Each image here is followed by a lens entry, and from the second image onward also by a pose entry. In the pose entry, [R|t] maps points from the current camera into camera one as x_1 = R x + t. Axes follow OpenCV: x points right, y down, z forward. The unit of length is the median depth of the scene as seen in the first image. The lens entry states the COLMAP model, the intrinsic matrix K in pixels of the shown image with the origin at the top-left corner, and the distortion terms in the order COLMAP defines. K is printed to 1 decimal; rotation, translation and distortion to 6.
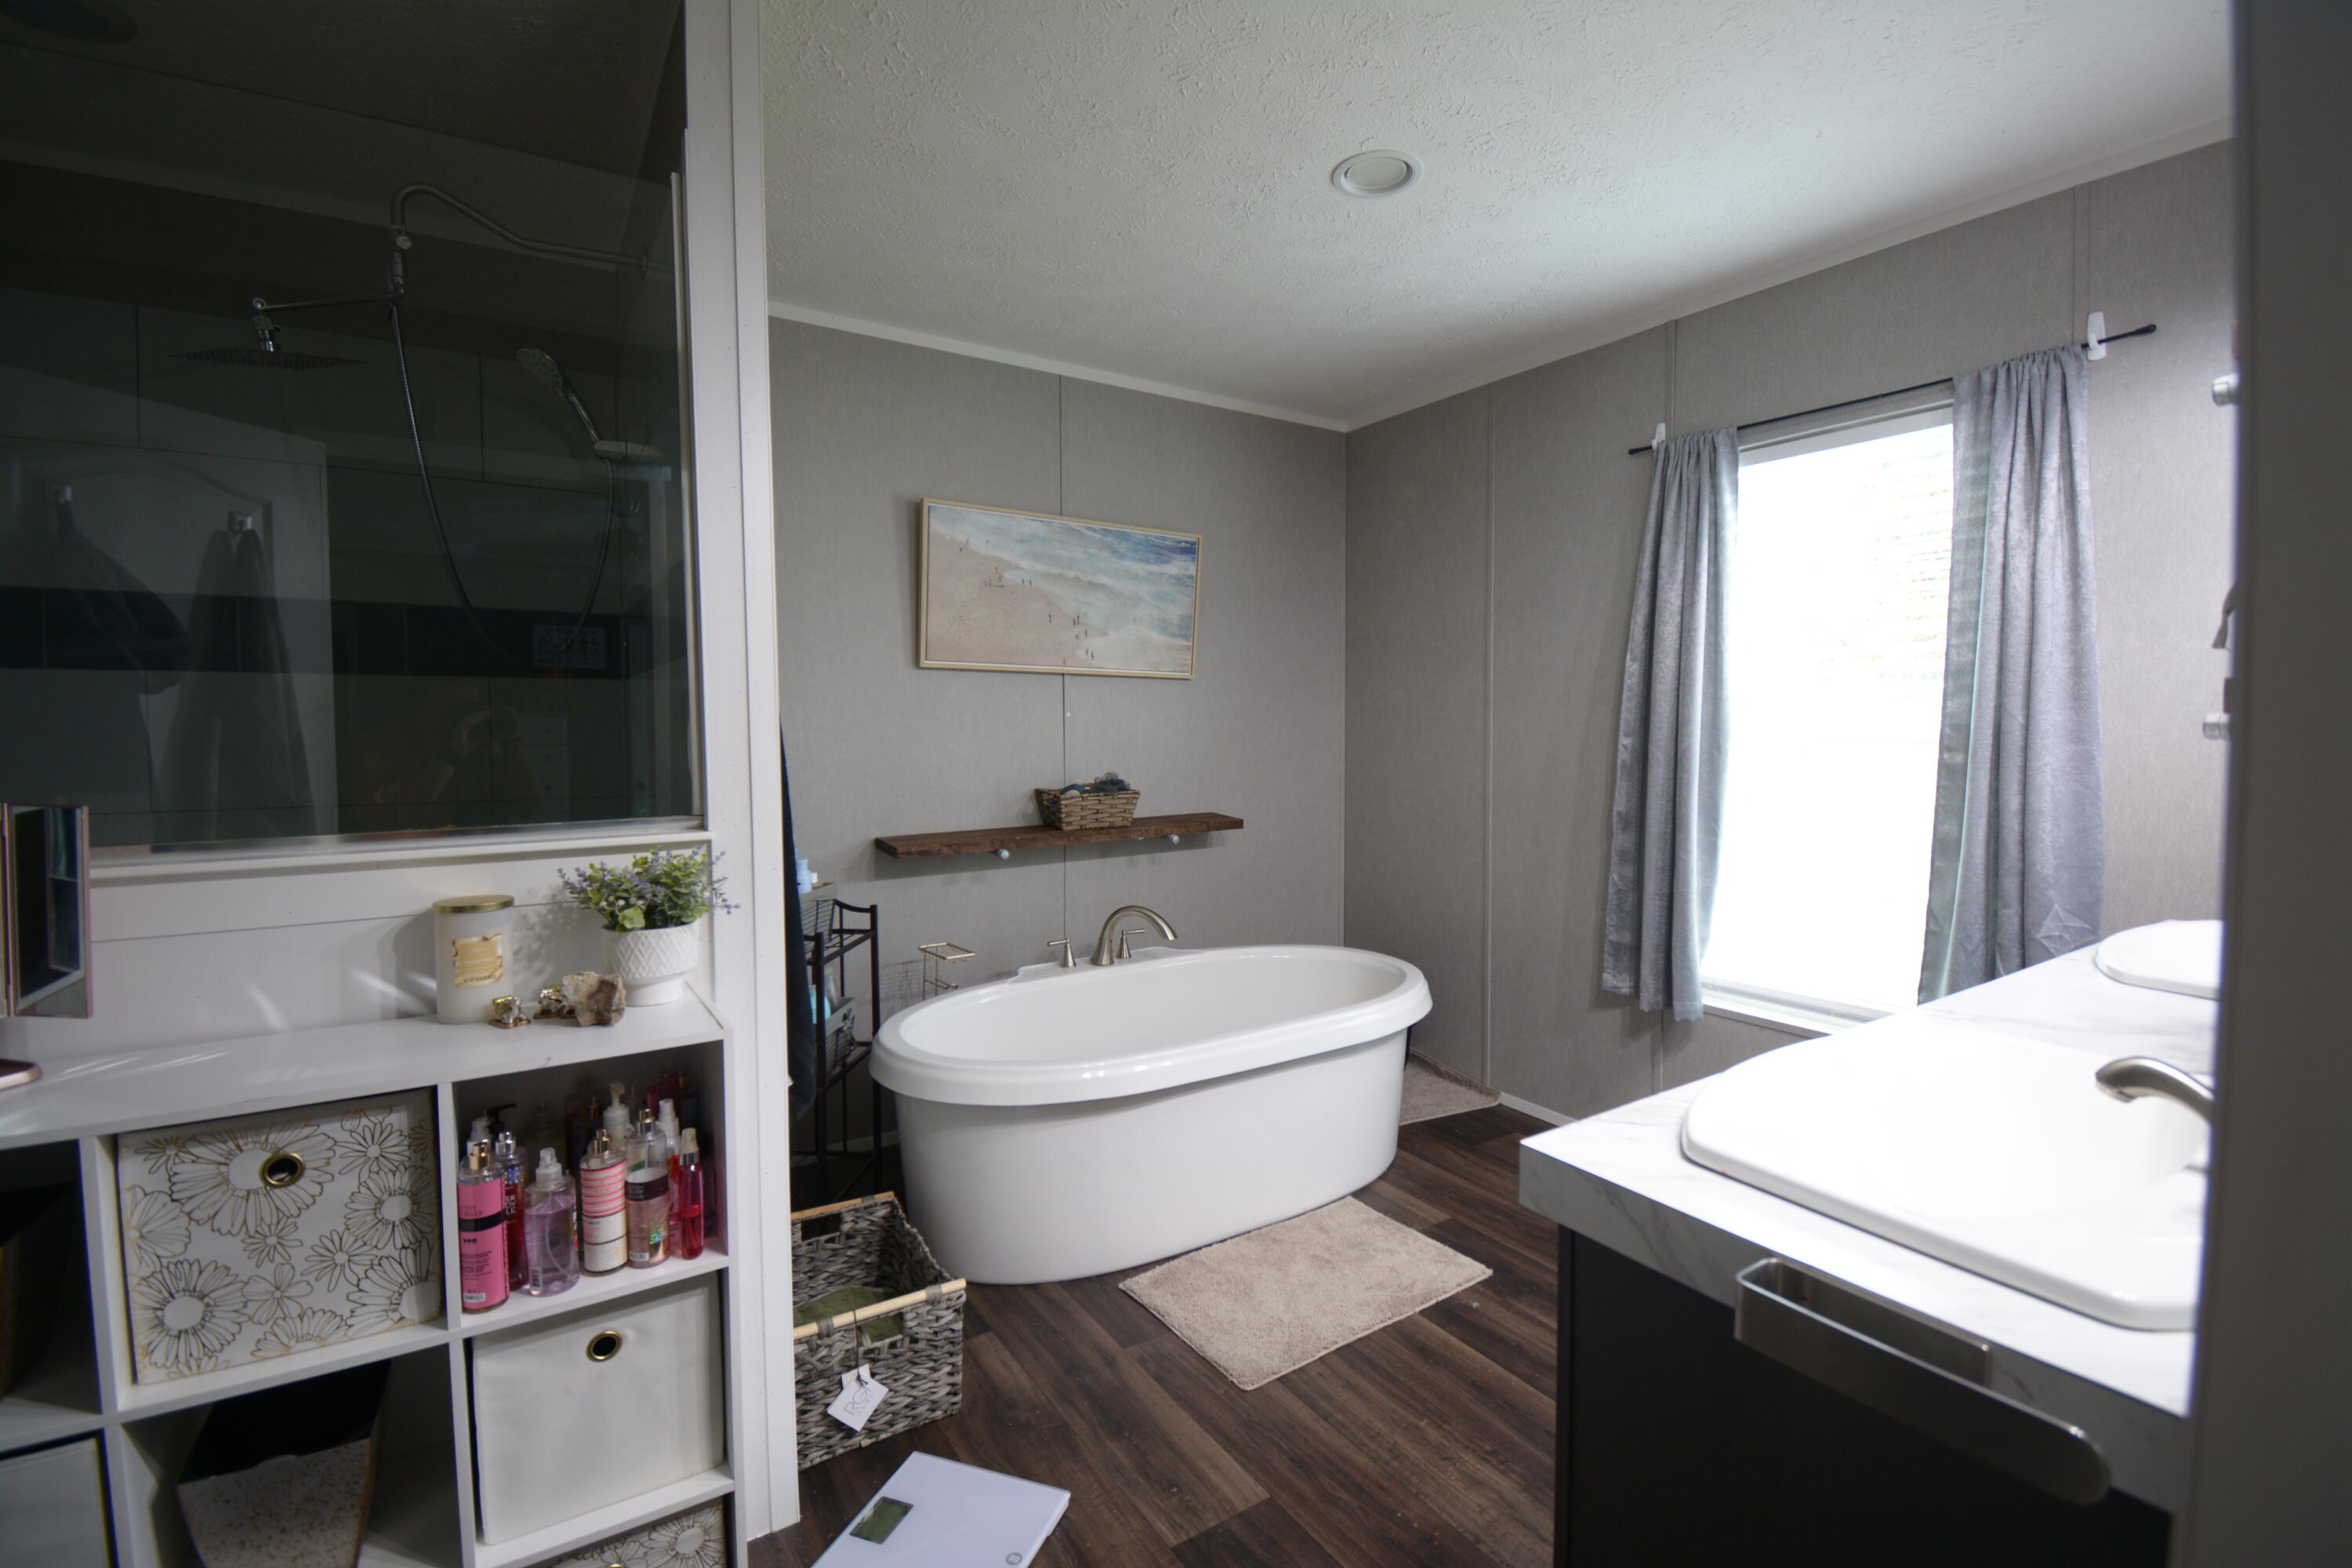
lens RADIAL K [[1053.9, 0, 1215.6], [0, 1053.9, 779.7], [0, 0, 1]] dist [0.019363, -0.027897]
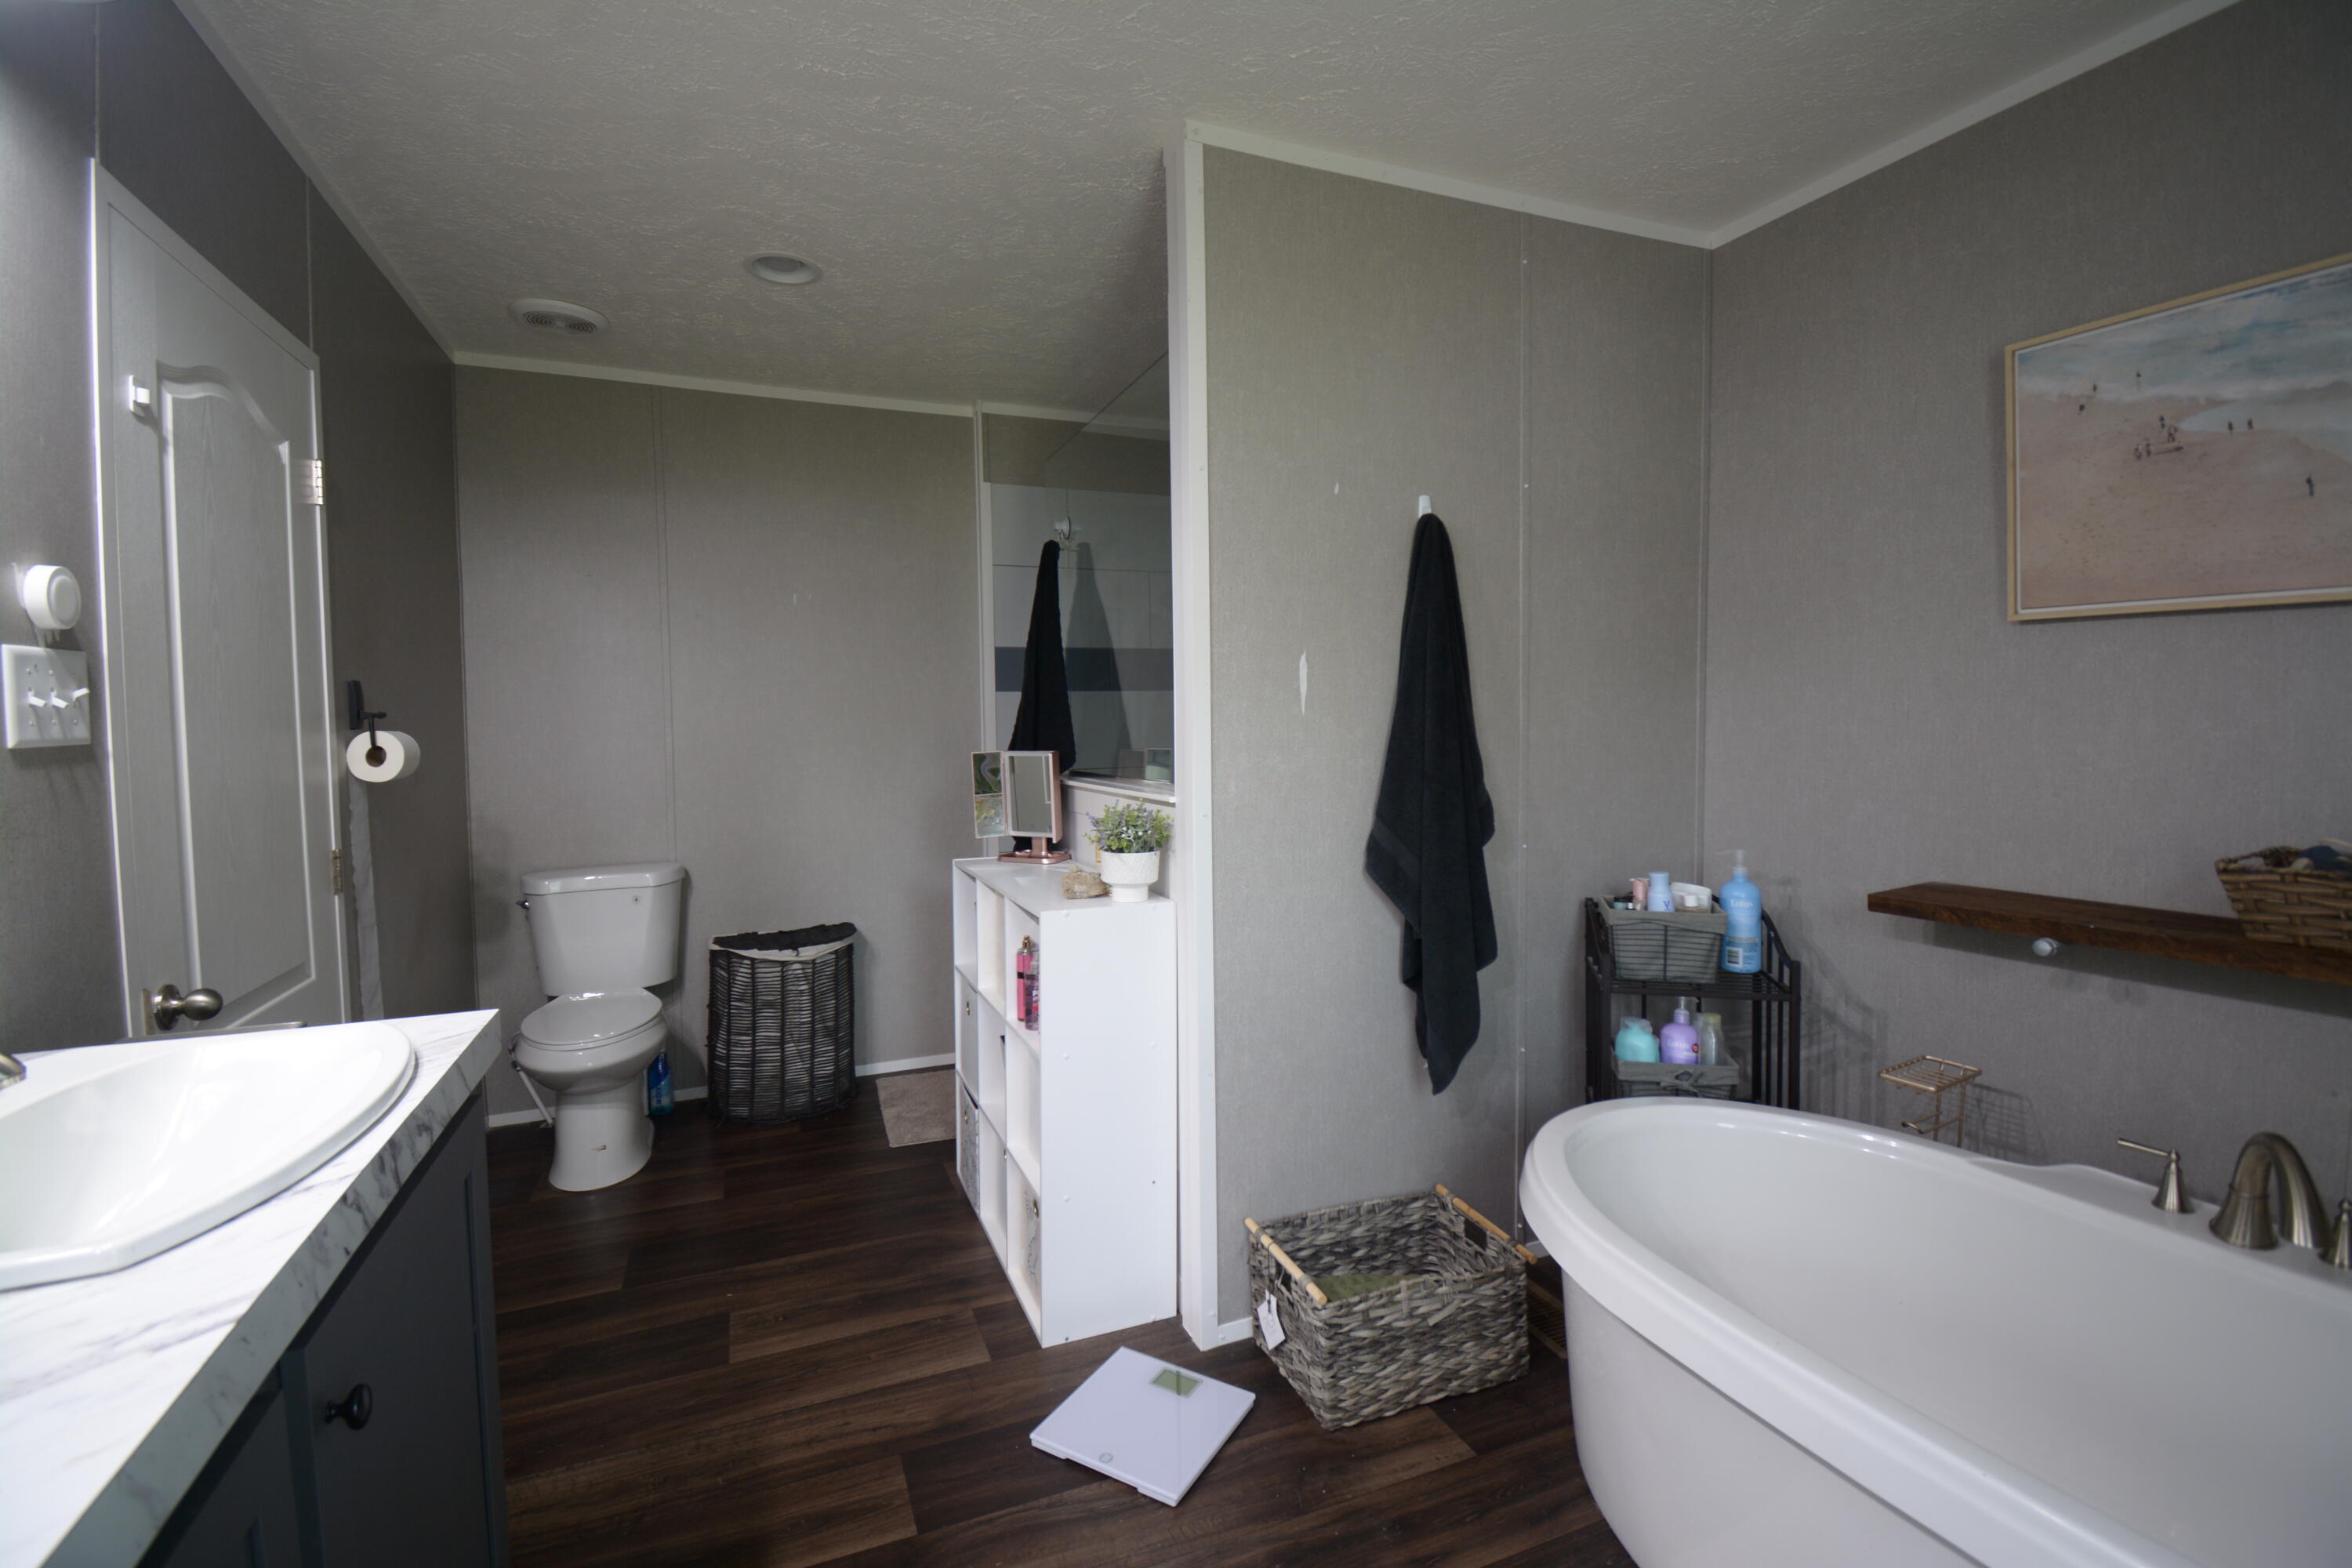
lens RADIAL K [[1053.9, 0, 1215.6], [0, 1053.9, 779.7], [0, 0, 1]] dist [0.019363, -0.027897]
pose [[-0.185934, 0.048052, -0.981386, 0.404262], [-0.054653, 0.996751, 0.059159, -0.024936], [0.981041, 0.064635, -0.182704, 0.642373]]
